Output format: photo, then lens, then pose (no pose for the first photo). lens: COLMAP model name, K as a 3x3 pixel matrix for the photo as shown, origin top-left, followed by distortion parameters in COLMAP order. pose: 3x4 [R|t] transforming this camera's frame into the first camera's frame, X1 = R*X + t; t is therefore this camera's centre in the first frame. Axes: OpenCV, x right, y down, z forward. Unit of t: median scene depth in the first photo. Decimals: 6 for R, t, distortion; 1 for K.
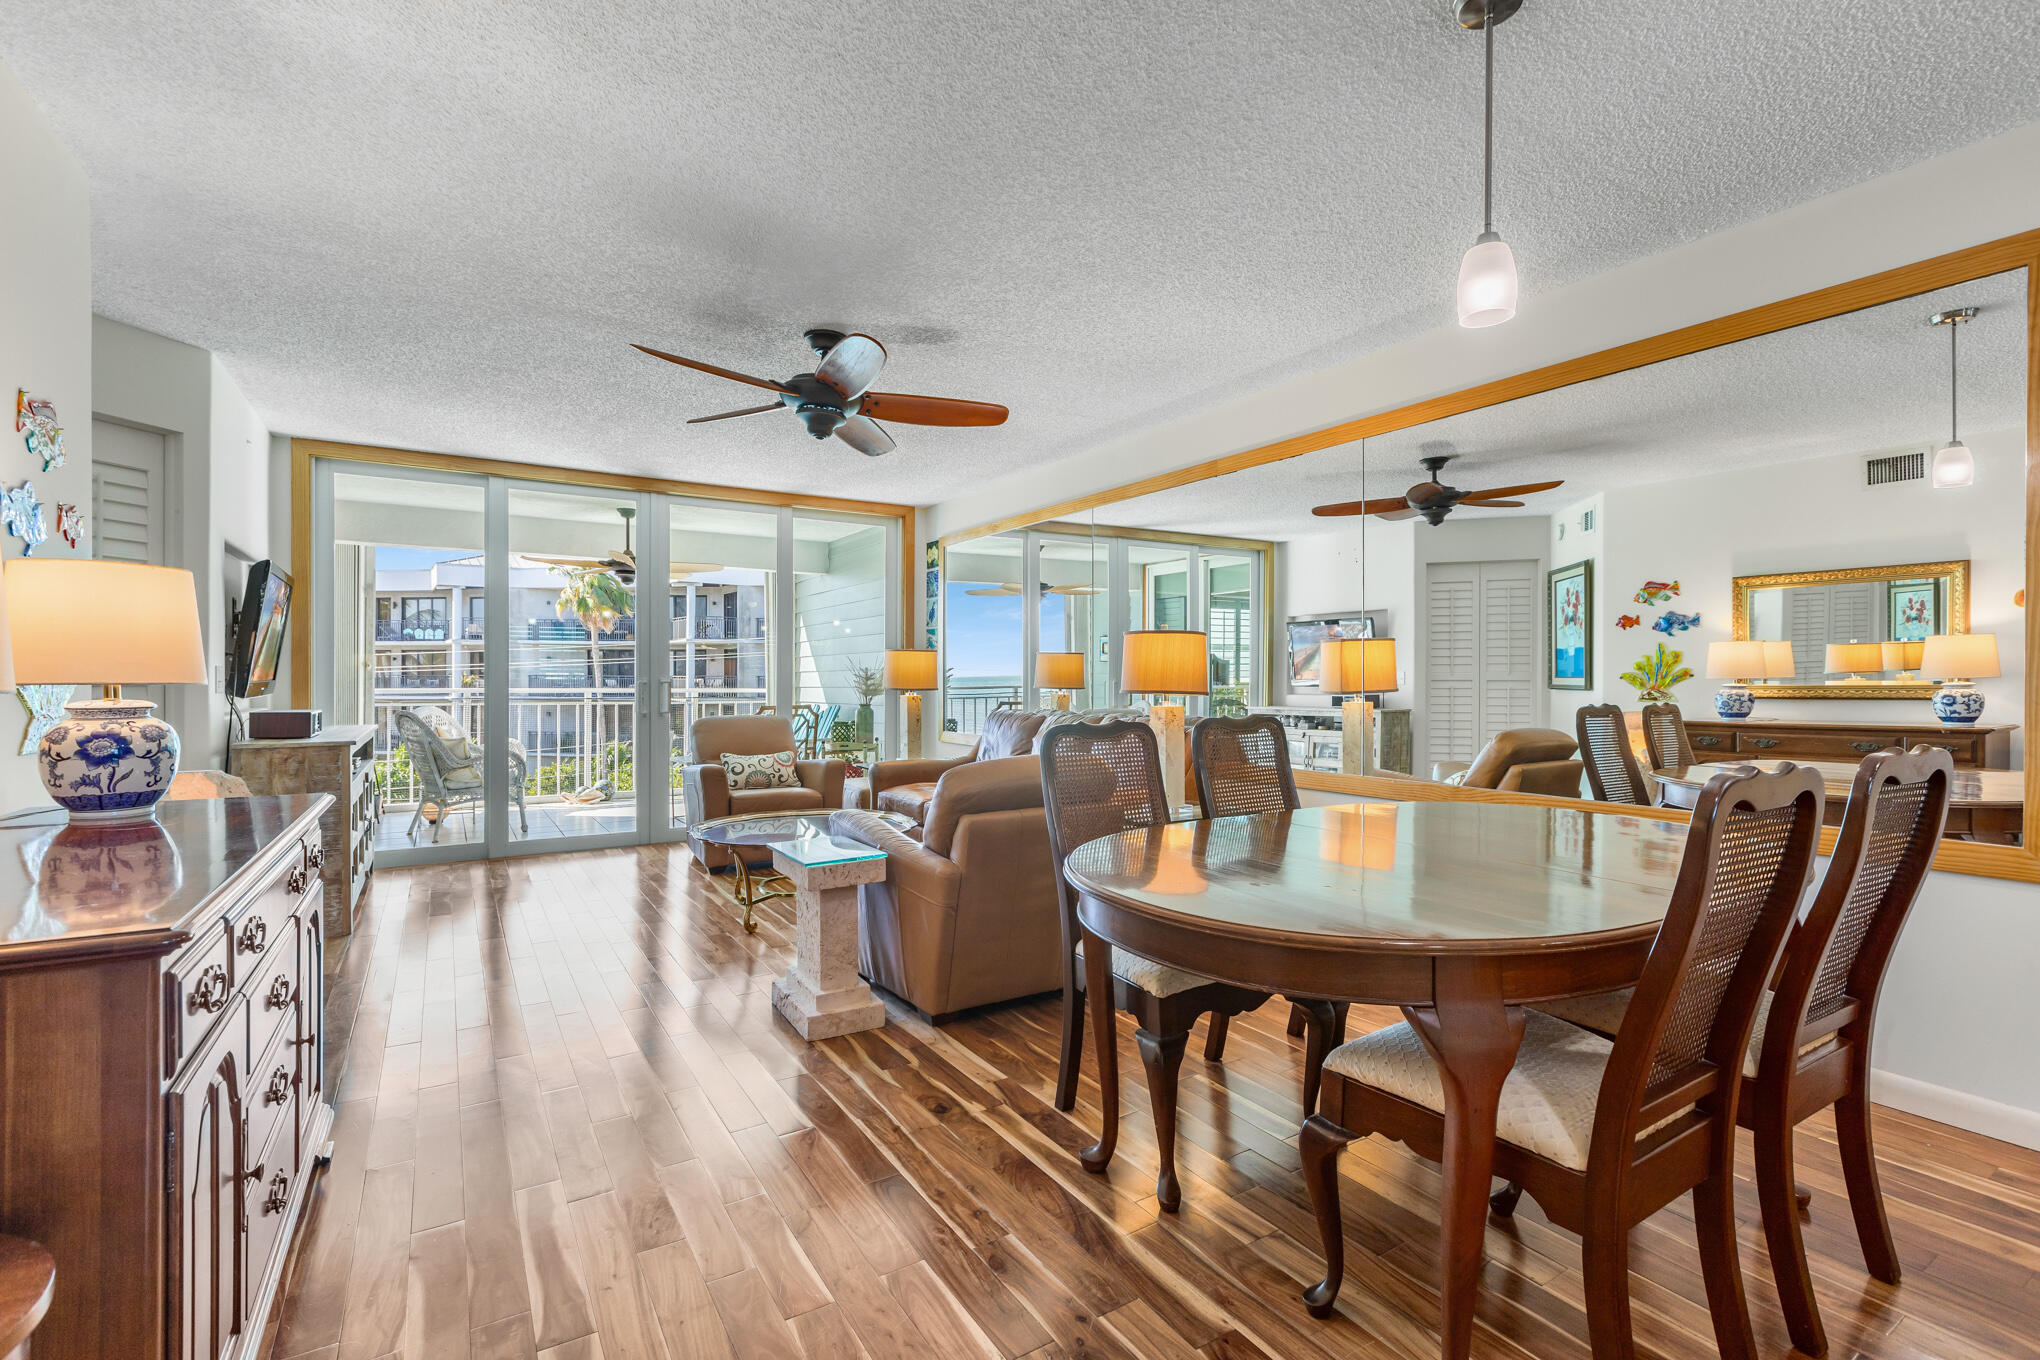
lens RADIAL K [[917.5, 0, 1007.1], [0, 917.5, 682.4], [0, 0, 1]] dist [0.014316, 0.000270]
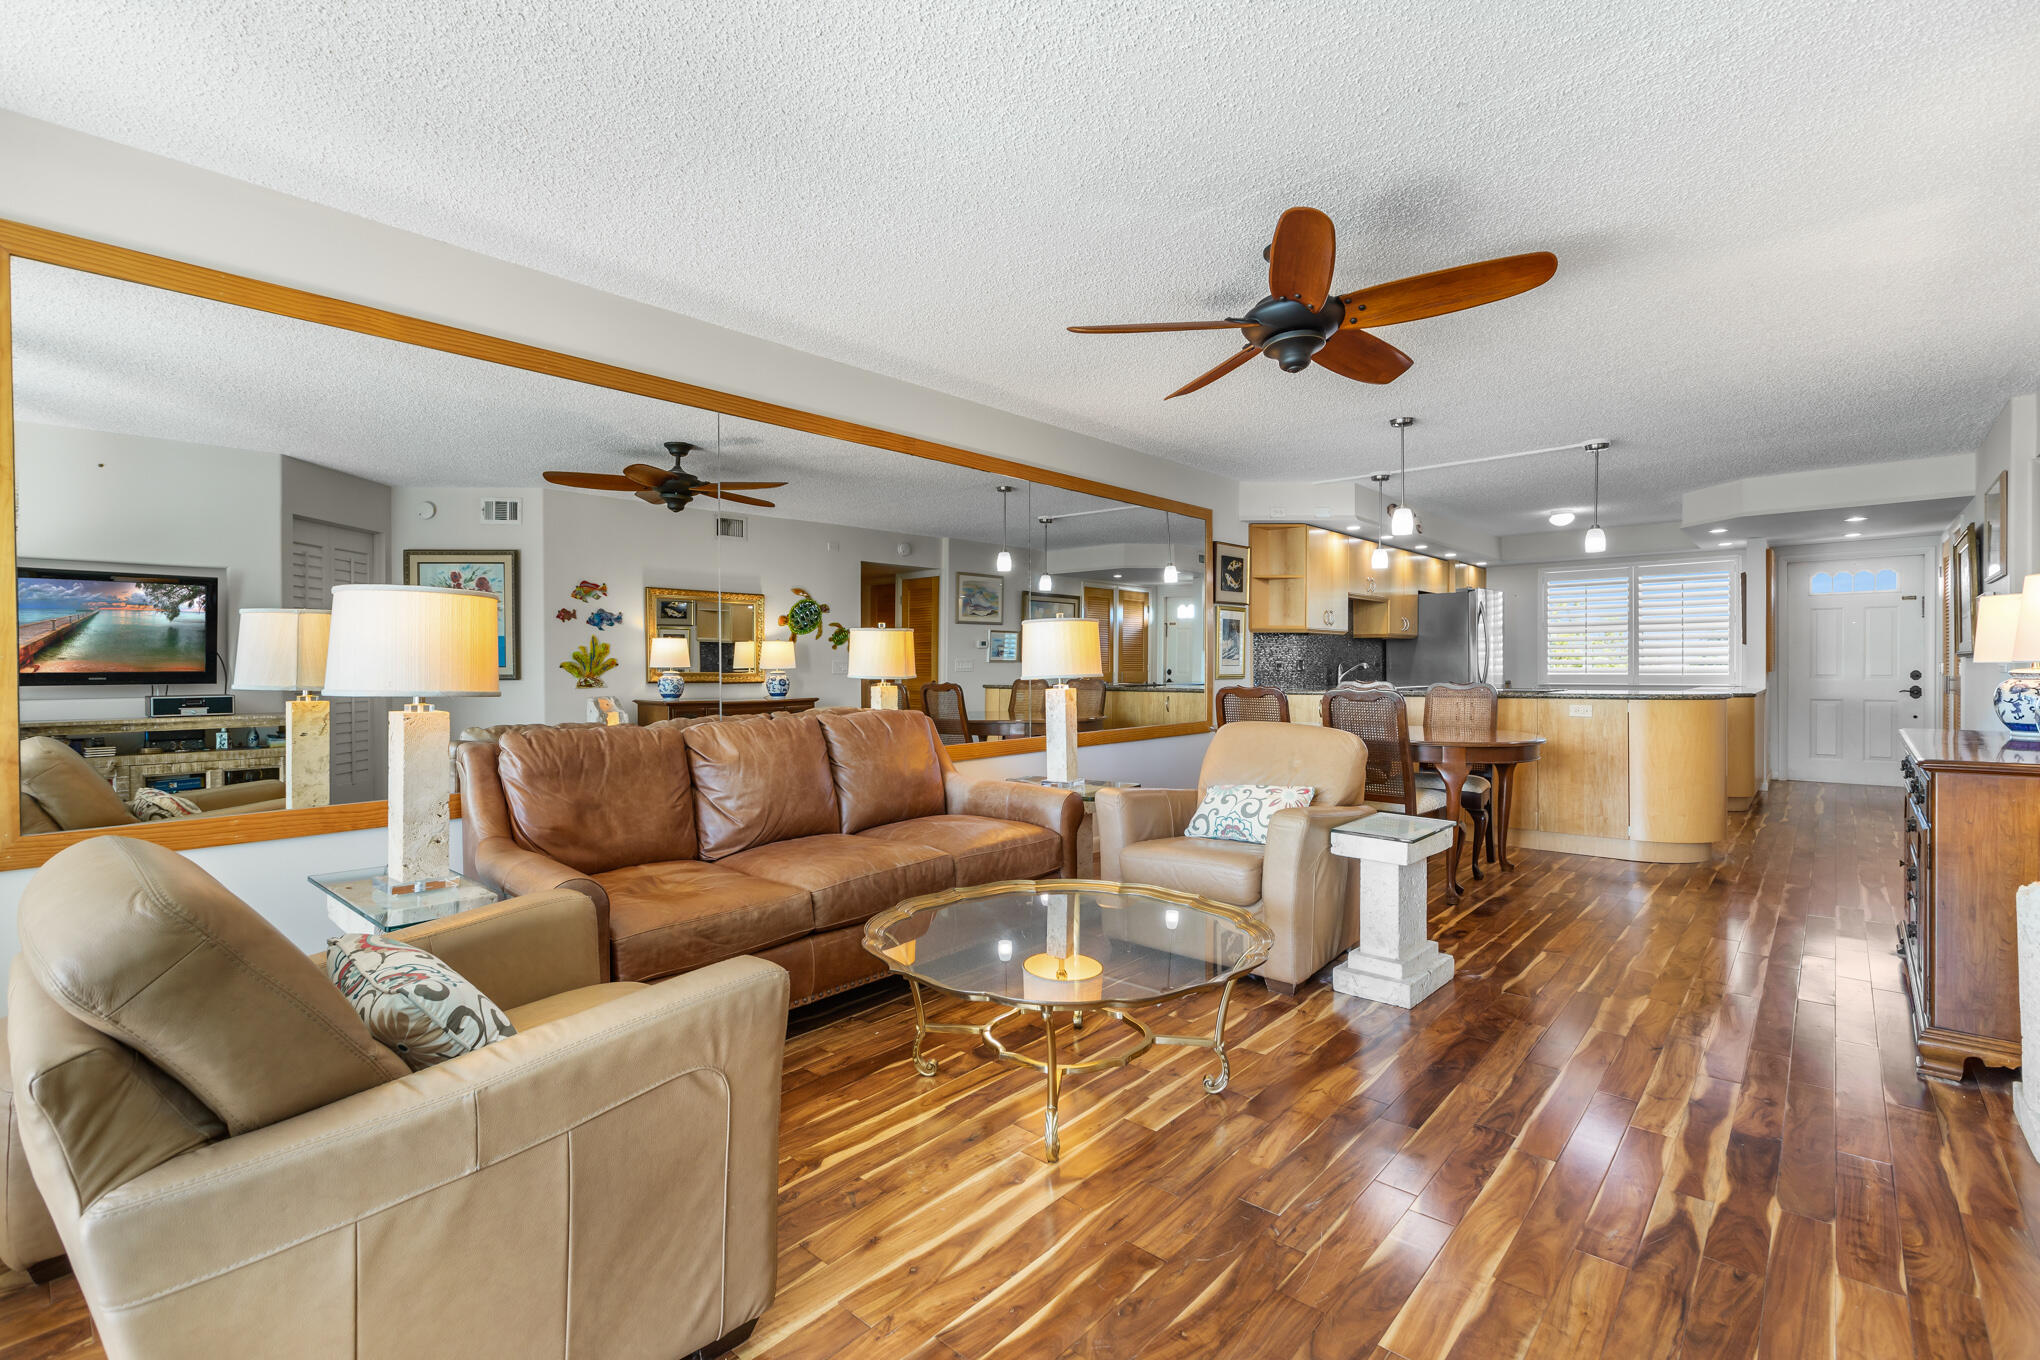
lens RADIAL K [[900.4, 0, 1020.0], [0, 900.4, 680.0], [0, 0, 1]] dist [-0.003338, -0.000596]
pose [[-0.281973, -0.014143, 0.959318, -0.477613], [0.011214, 0.999774, 0.018035, -0.002476], [-0.959357, 0.015843, -0.281751, 0.771011]]
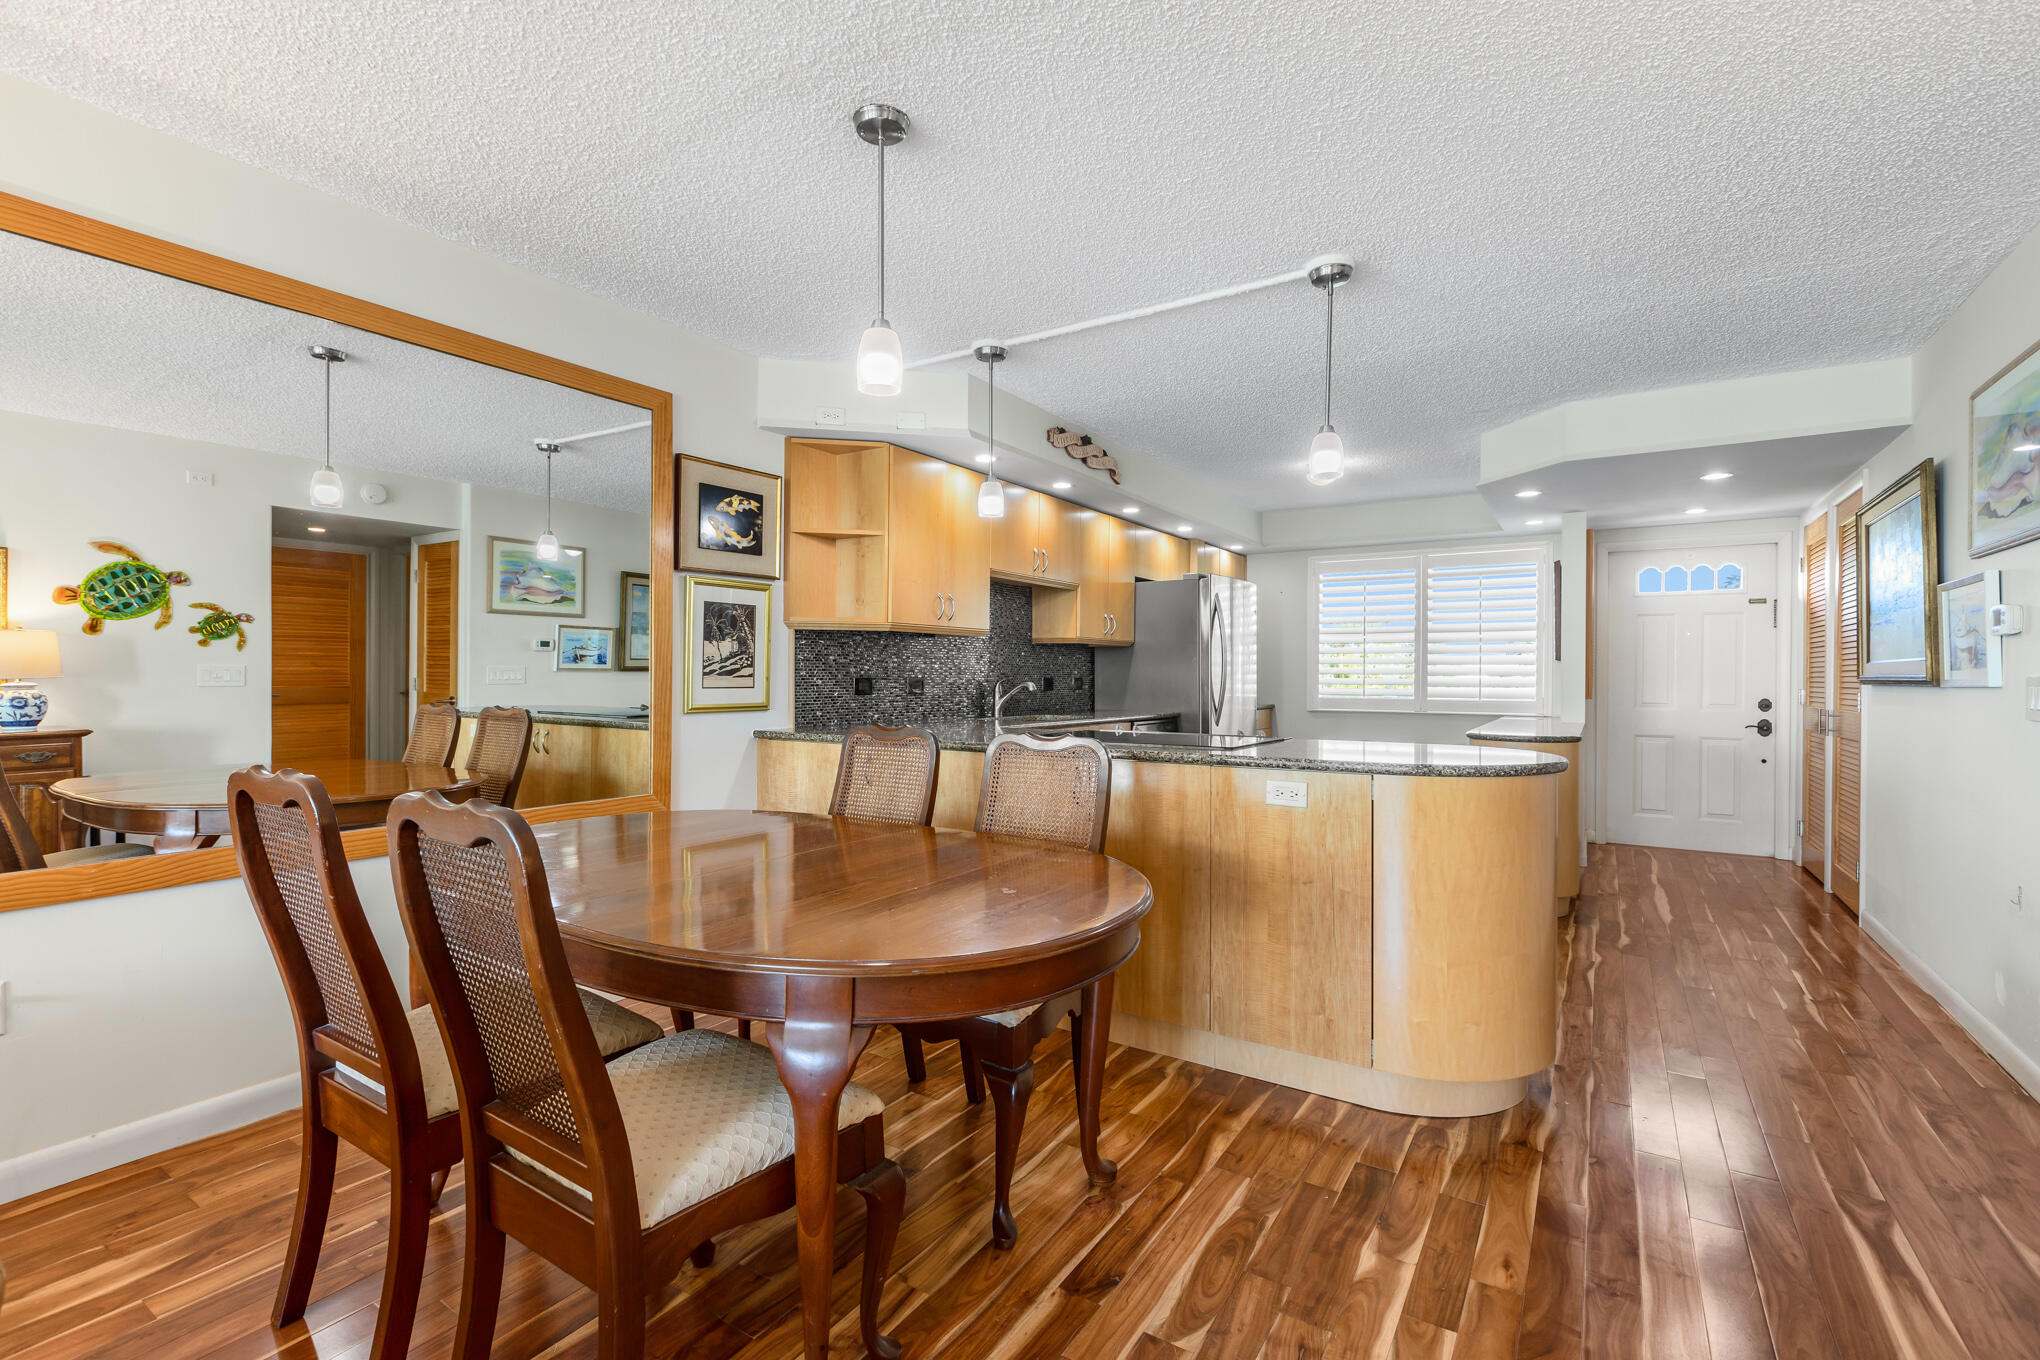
lens RADIAL K [[902.0, 0, 1020.0], [0, 902.0, 680.0], [0, 0, 1]] dist [0.001250, -0.000347]
pose [[-0.432014, -0.011773, 0.901790, -0.164045], [-0.001362, 0.999922, 0.012402, -0.009166], [-0.901866, 0.004129, -0.431997, 0.353903]]
